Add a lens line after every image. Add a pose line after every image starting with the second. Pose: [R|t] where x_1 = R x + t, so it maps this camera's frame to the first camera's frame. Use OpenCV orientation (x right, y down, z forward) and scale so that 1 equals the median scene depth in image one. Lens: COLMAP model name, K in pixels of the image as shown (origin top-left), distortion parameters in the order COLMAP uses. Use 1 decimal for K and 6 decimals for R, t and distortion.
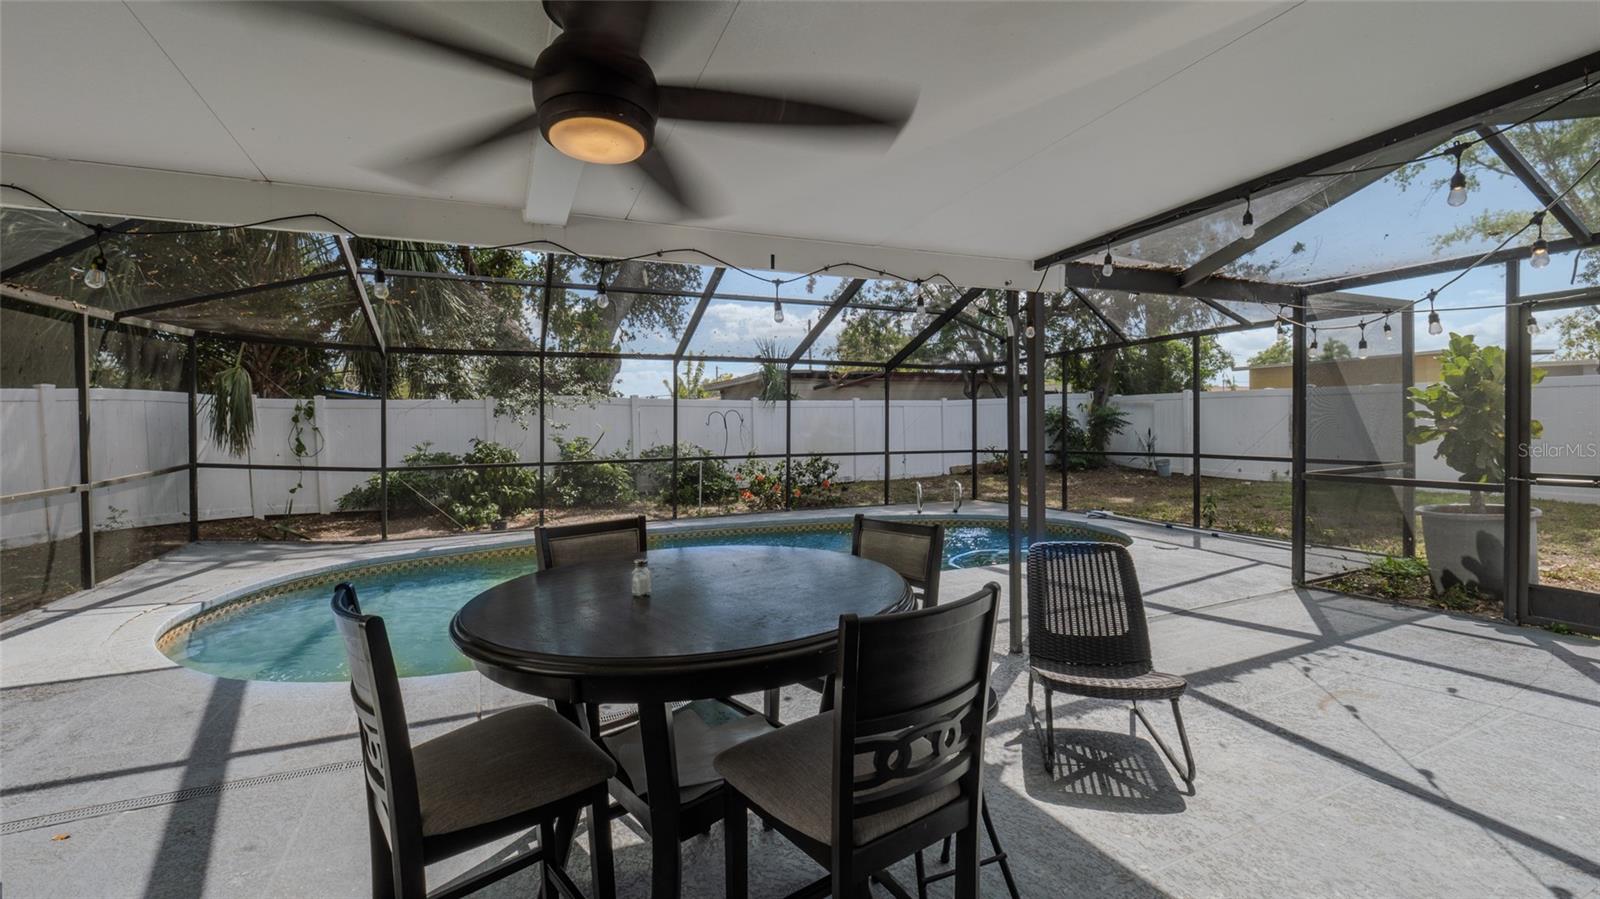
lens RADIAL K [[668.0, 0, 800.5], [0, 668.0, 435.9], [0, 0, 1]] dist [-0.009099, -0.000593]
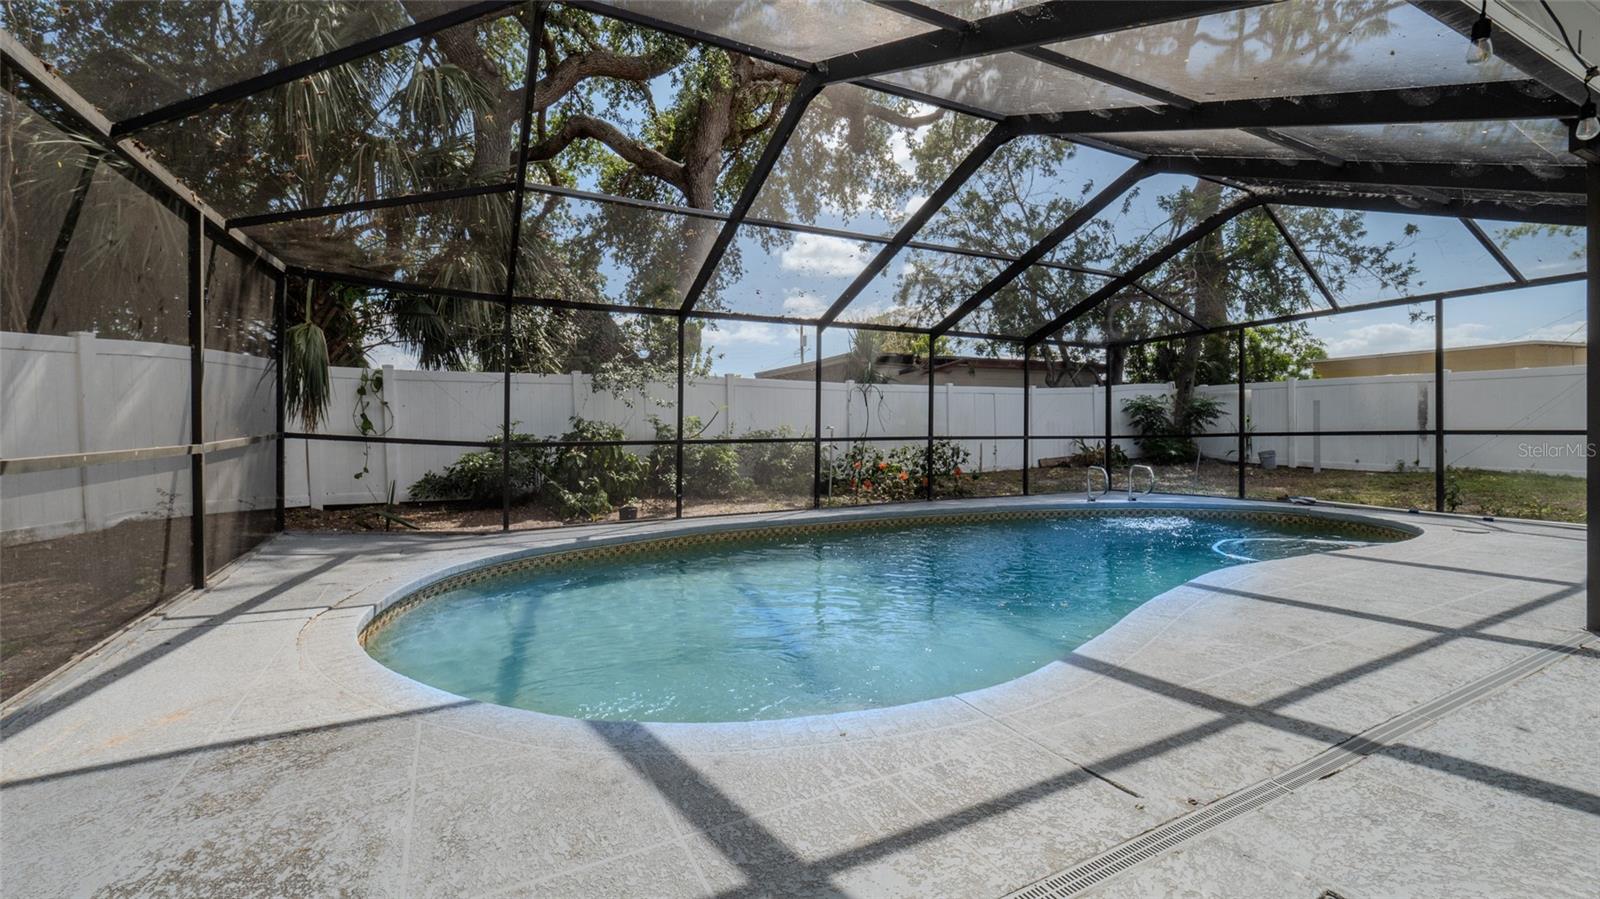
lens RADIAL K [[668.0, 0, 798.0], [0, 668.0, 440.0], [0, 0, 1]] dist [-0.009099, -0.000593]
pose [[0.998662, 0.004626, 0.051507, -0.249781], [-0.004537, 0.999988, -0.001855, 0.035901], [-0.051515, 0.001619, 0.998671, 0.127356]]
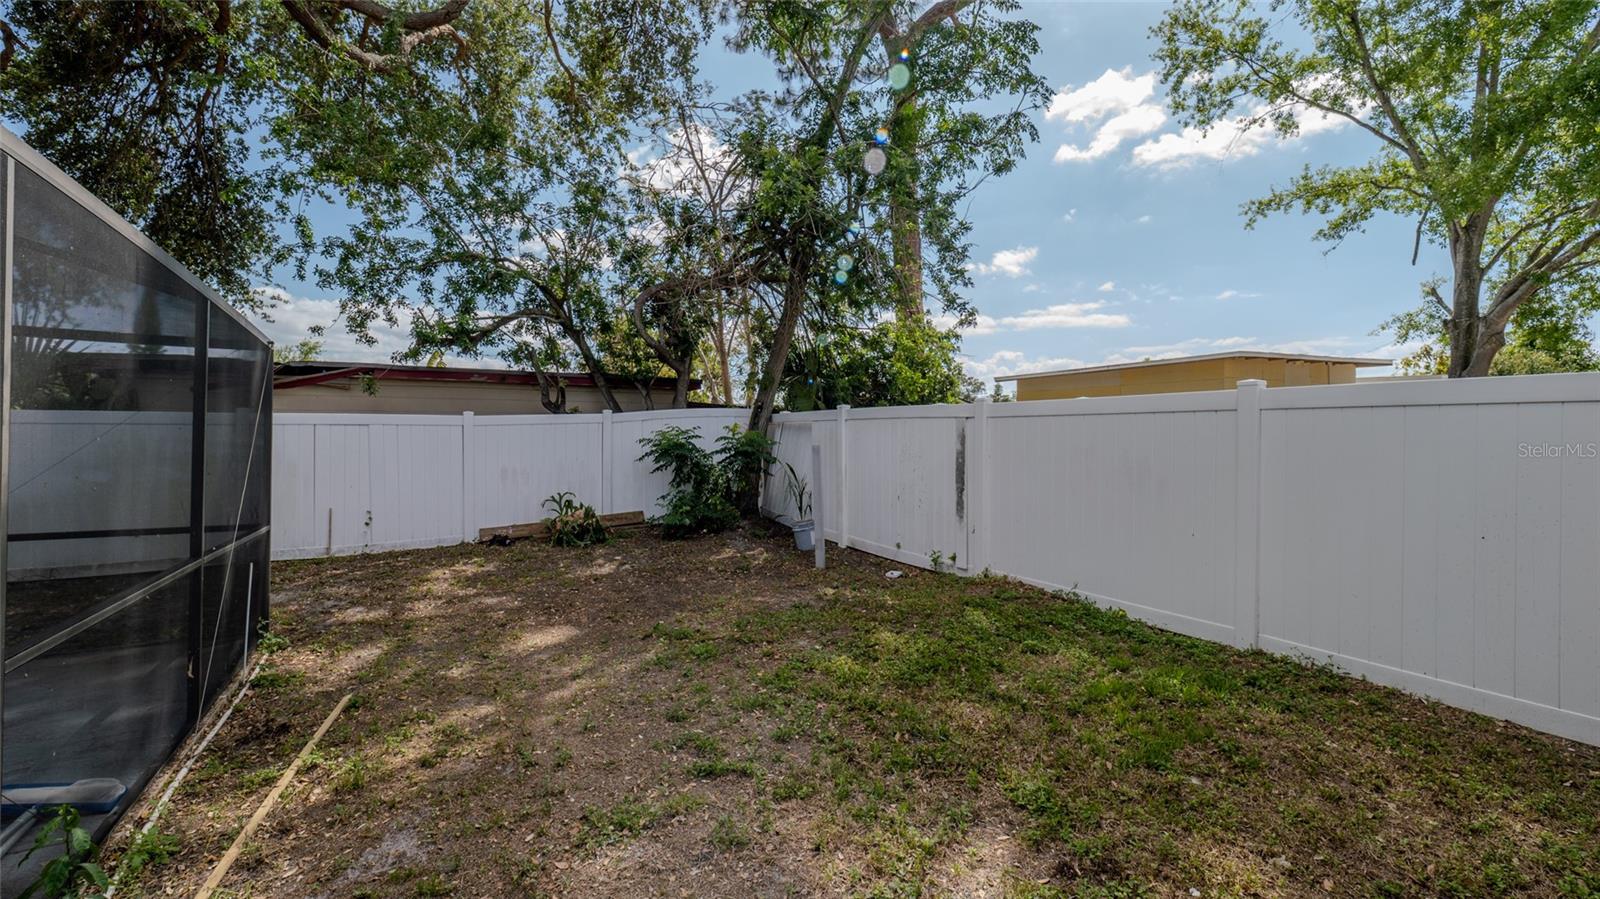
lens RADIAL K [[668.0, 0, 794.4], [0, 668.0, 440.8], [0, 0, 1]] dist [-0.009099, -0.000593]
pose [[0.992892, 0.009107, 0.118673, 0.627156], [-0.007229, 0.999842, -0.016248, -0.031800], [-0.118802, 0.015275, 0.992800, 0.551863]]
